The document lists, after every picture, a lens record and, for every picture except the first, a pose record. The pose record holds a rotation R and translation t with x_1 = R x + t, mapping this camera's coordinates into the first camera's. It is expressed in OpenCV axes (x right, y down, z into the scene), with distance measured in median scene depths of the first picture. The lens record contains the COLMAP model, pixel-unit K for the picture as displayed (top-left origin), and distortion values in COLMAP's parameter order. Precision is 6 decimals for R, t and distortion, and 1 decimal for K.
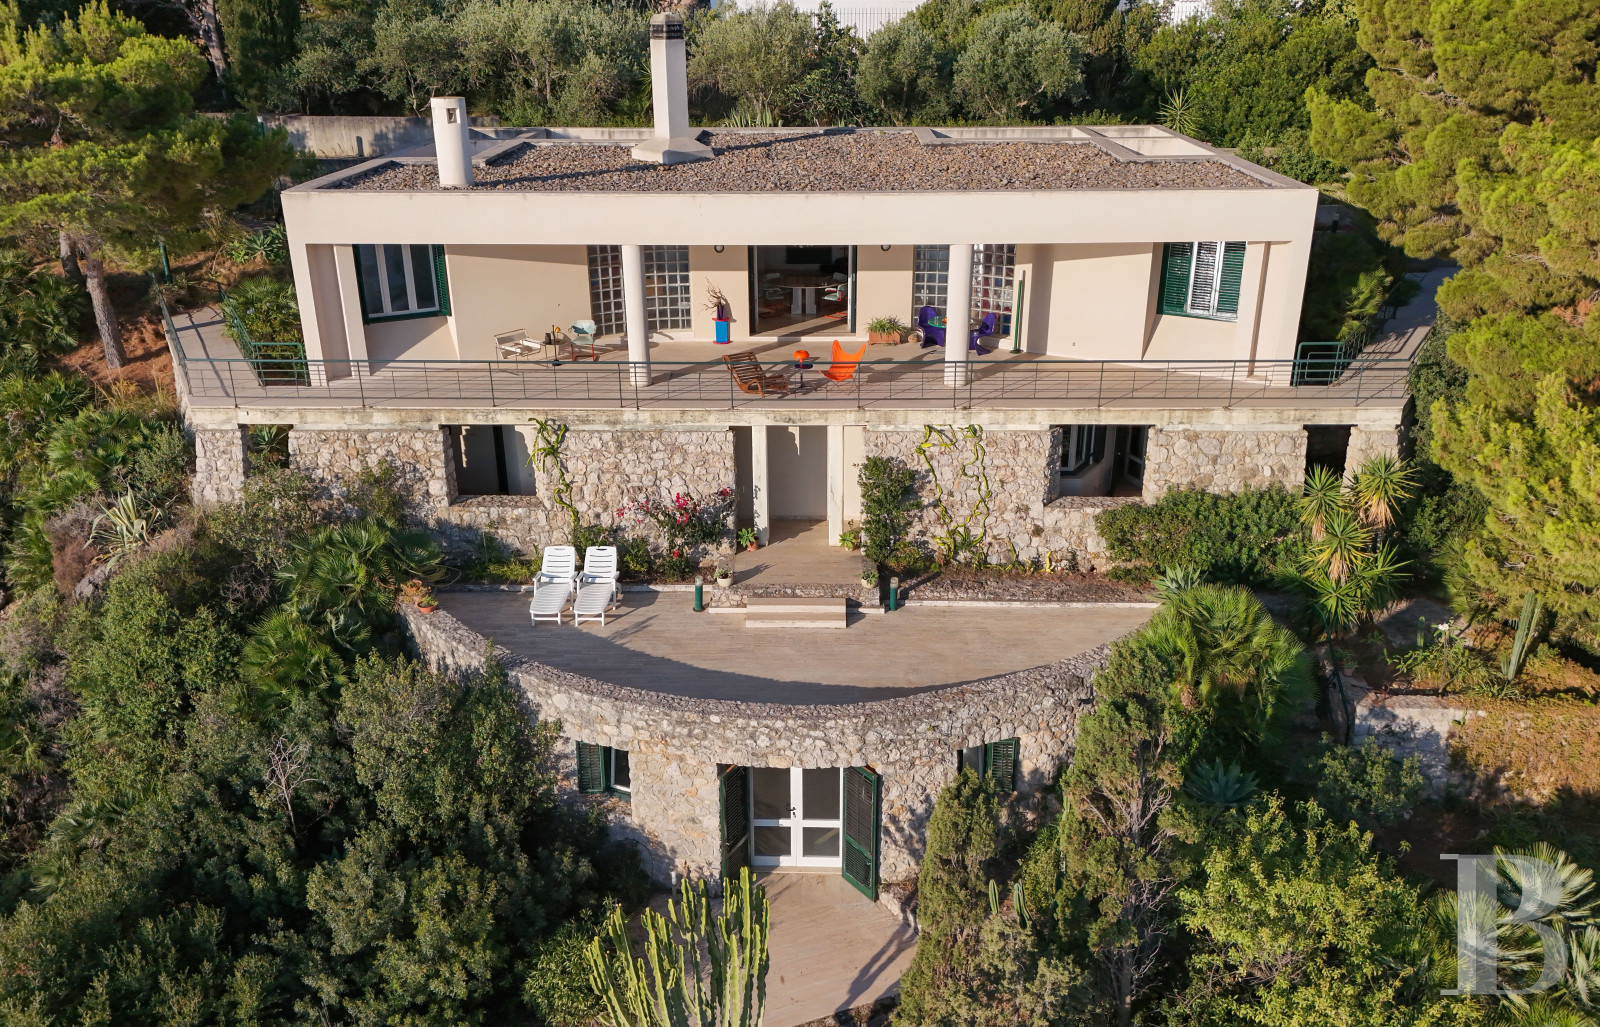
lens RADIAL K [[1343.1, 0, 807.7], [0, 1343.1, 561.3], [0, 0, 1]] dist [0.053688, -0.056149]
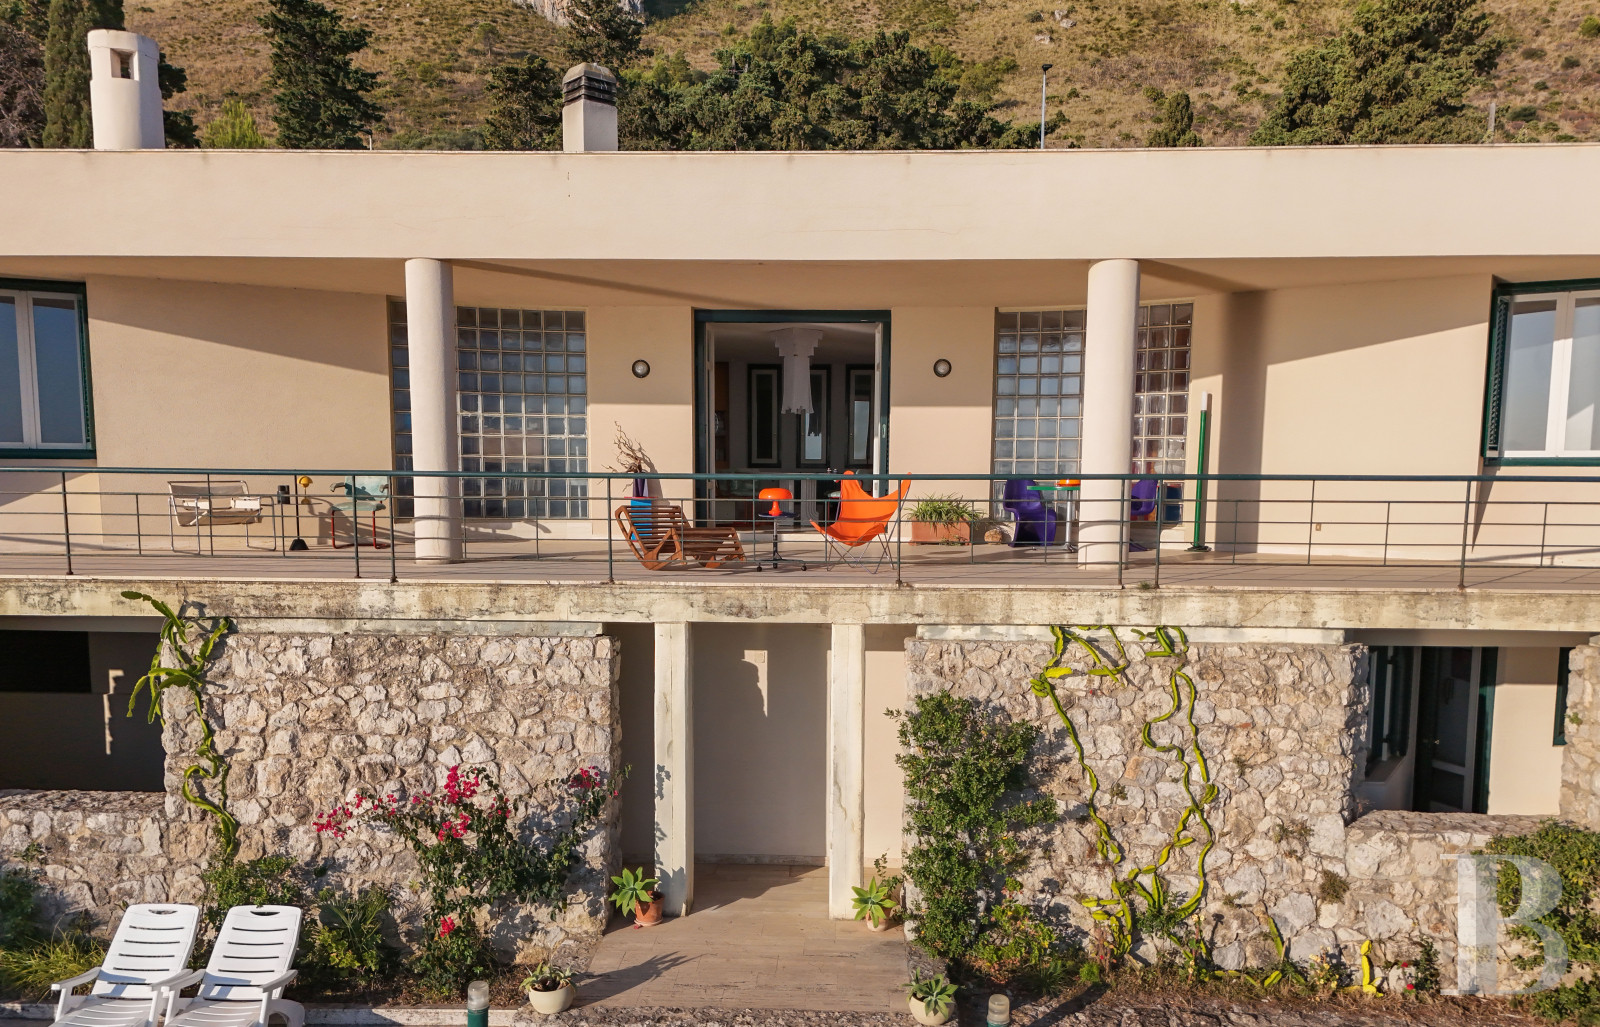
lens RADIAL K [[1343.1, 0, 807.7], [0, 1343.1, 561.3], [0, 0, 1]] dist [0.053688, -0.056149]
pose [[0.999754, 0.012387, -0.018423, 0.016024], [-0.017467, 0.951095, -0.308404, 0.013329], [0.013702, 0.308650, 0.951077, 0.574078]]
